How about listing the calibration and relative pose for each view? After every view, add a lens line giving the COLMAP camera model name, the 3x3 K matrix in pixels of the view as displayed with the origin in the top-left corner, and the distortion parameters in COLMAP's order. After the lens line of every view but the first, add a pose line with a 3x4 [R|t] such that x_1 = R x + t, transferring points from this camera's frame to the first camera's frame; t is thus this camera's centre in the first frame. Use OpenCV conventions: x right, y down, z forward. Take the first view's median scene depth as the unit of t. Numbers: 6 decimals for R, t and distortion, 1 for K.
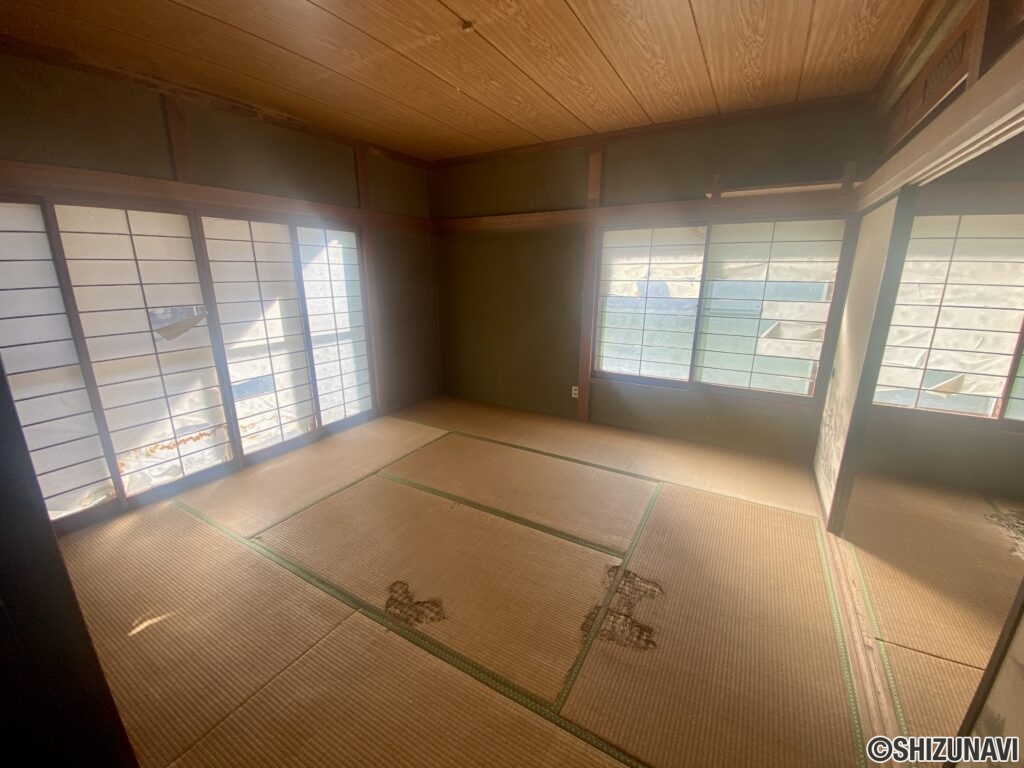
lens RADIAL K [[413.6, 0, 512.0], [0, 413.6, 384.0], [0, 0, 1]] dist [0.021353, -0.022955]
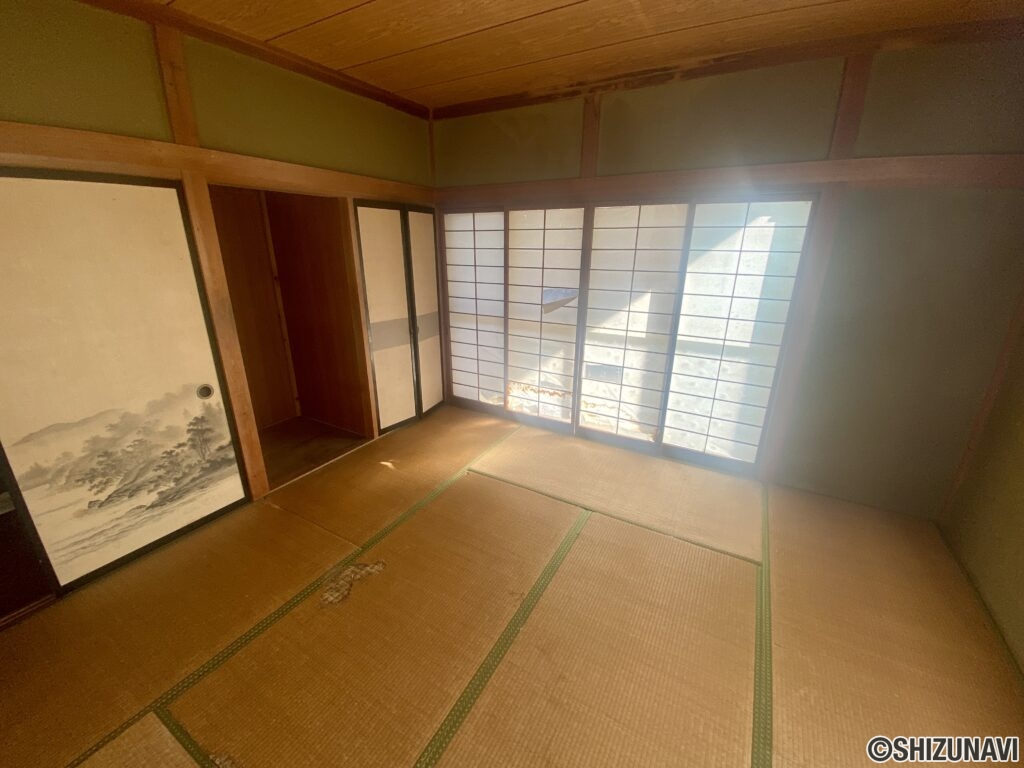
lens RADIAL K [[413.6, 0, 512.0], [0, 413.6, 384.0], [0, 0, 1]] dist [0.021353, -0.022955]
pose [[-0.005894, 0.326461, -0.945192, 0.369978], [-0.259681, 0.912282, 0.316714, -0.236979], [0.965676, 0.247315, 0.079399, 0.714605]]
